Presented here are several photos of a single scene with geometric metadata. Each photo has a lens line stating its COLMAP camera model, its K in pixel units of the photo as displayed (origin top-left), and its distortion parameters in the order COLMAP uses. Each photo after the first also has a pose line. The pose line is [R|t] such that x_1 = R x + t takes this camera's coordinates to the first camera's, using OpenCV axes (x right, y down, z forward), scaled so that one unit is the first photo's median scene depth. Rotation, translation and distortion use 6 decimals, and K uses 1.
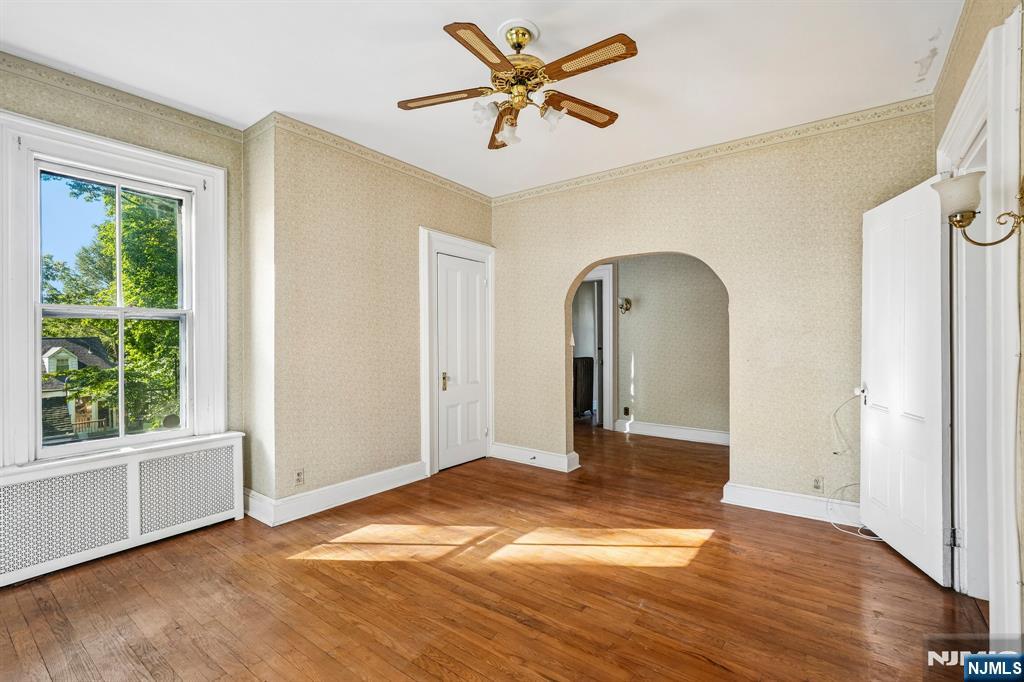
lens RADIAL K [[457.1, 0, 513.8], [0, 457.1, 340.0], [0, 0, 1]] dist [-0.000289, 0.000946]
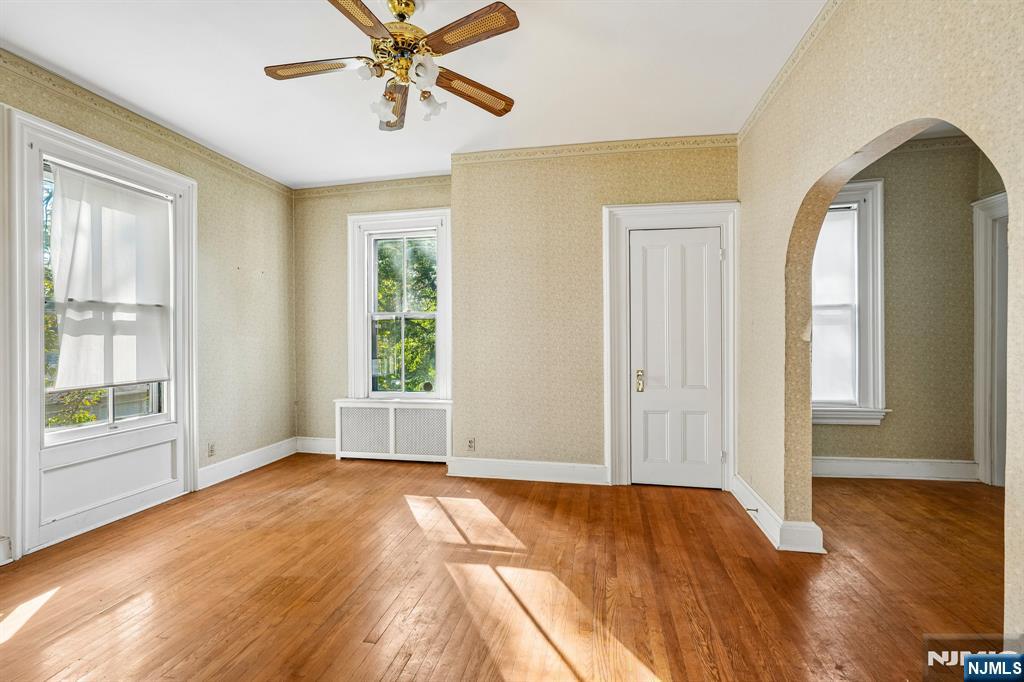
lens RADIAL K [[457.5, 0, 513.6], [0, 457.5, 336.5], [0, 0, 1]] dist [-0.020813, 0.015537]
pose [[0.435161, 0.008403, -0.900313, 0.737336], [0.003646, 0.999932, 0.011095, -0.002319], [0.900345, -0.008111, 0.435101, 0.616360]]
